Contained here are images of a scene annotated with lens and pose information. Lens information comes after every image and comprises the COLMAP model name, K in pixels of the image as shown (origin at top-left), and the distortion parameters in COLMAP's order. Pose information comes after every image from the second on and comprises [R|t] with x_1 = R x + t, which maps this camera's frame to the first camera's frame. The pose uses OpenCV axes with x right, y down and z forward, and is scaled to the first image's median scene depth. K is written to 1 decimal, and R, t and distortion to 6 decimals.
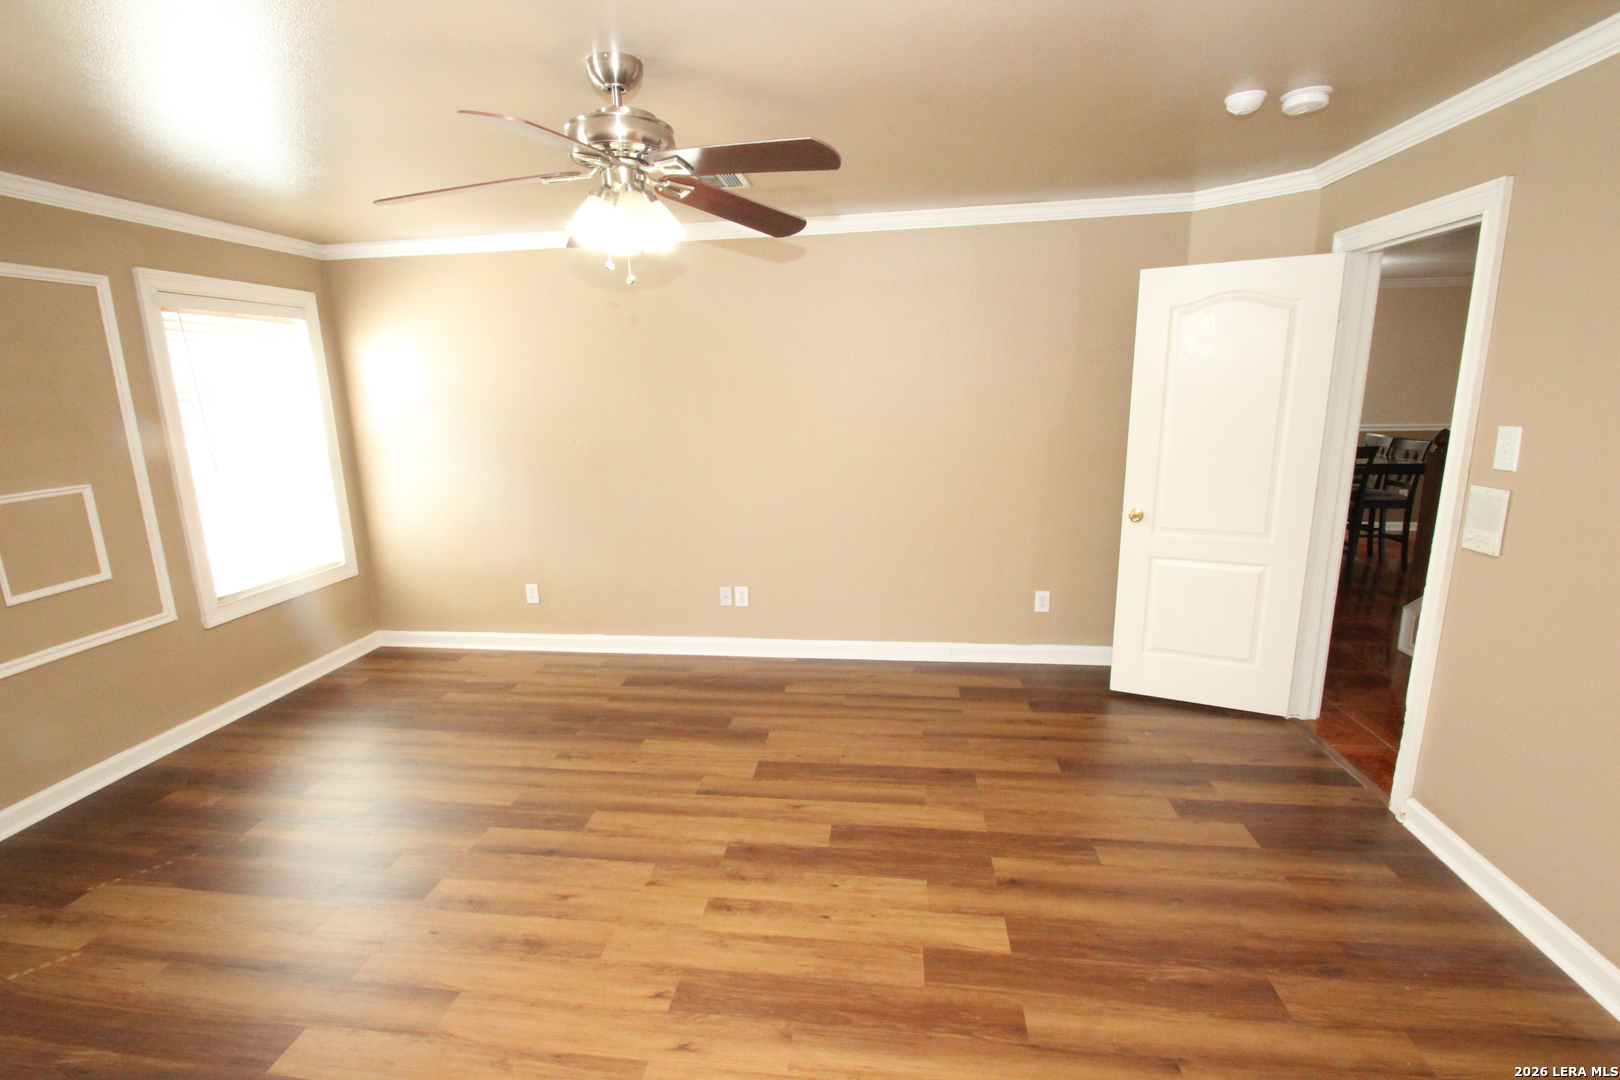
lens RADIAL K [[758.4, 0, 805.2], [0, 758.4, 552.3], [0, 0, 1]] dist [0.005245, -0.009337]
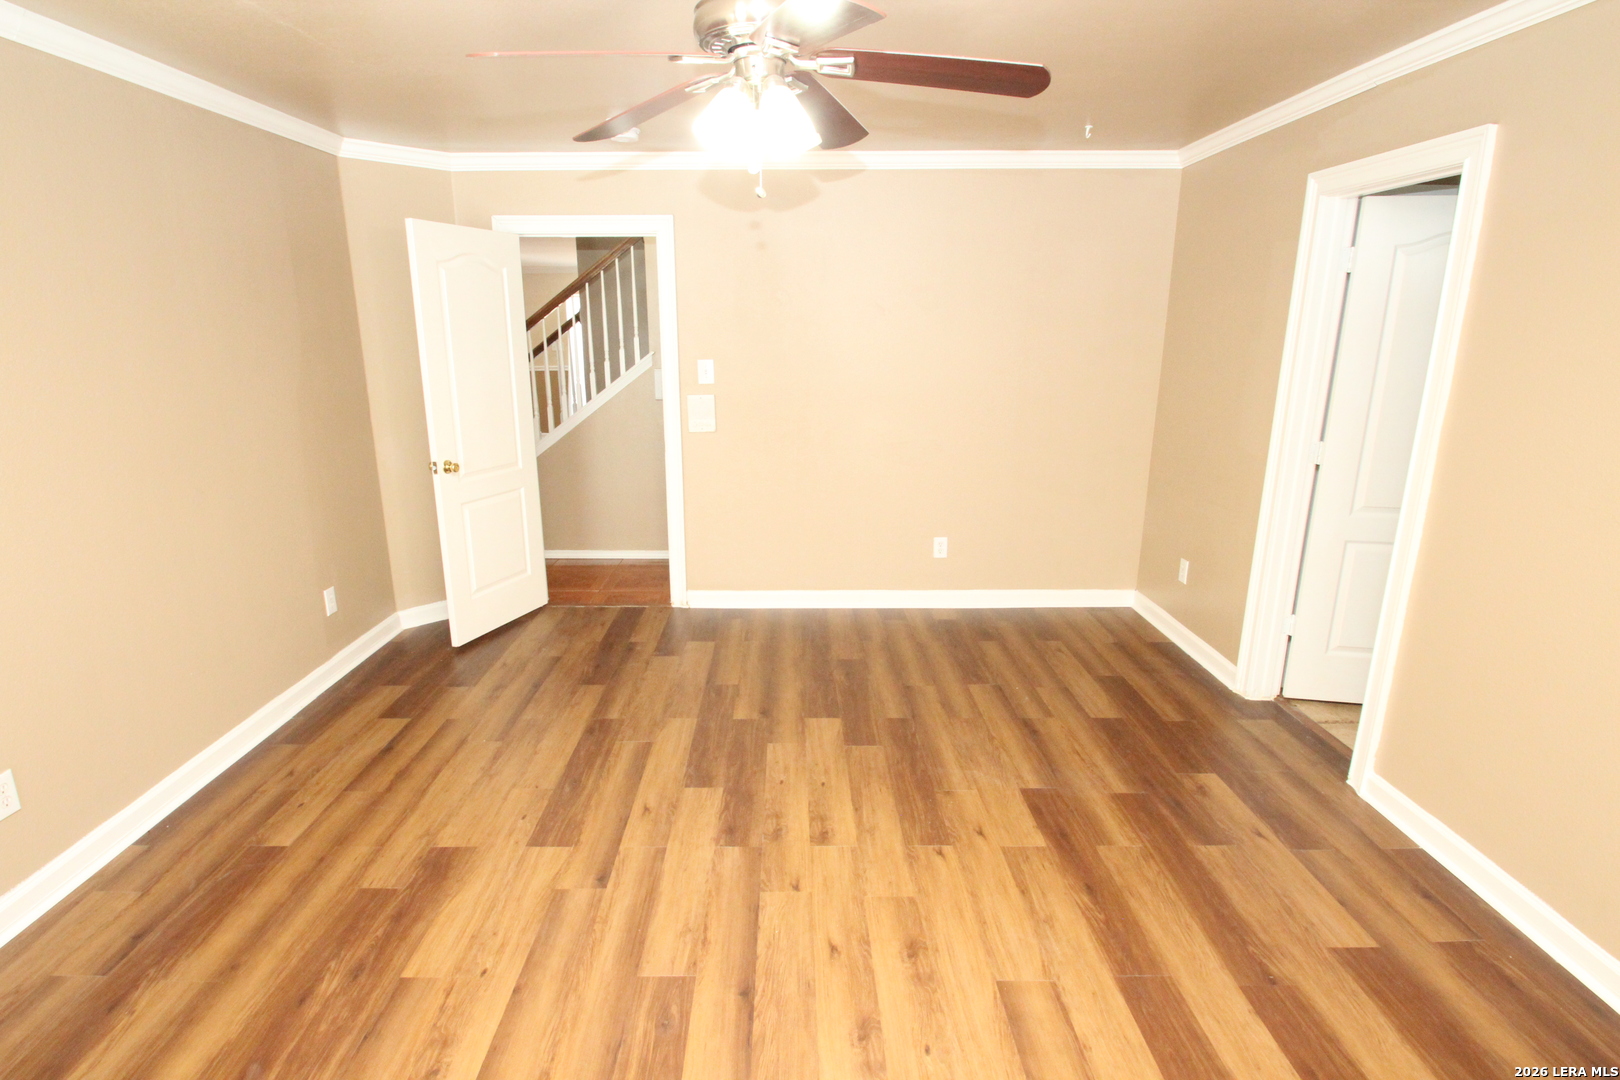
lens RADIAL K [[840.0, 0, 806.8], [0, 840.0, 535.2], [0, 0, 1]] dist [-0.019269, 0.000848]
pose [[-0.140423, -0.211162, 0.967312, -0.945195], [0.215772, 0.946982, 0.238047, -0.161700], [-0.966294, 0.242147, -0.087416, 0.868831]]
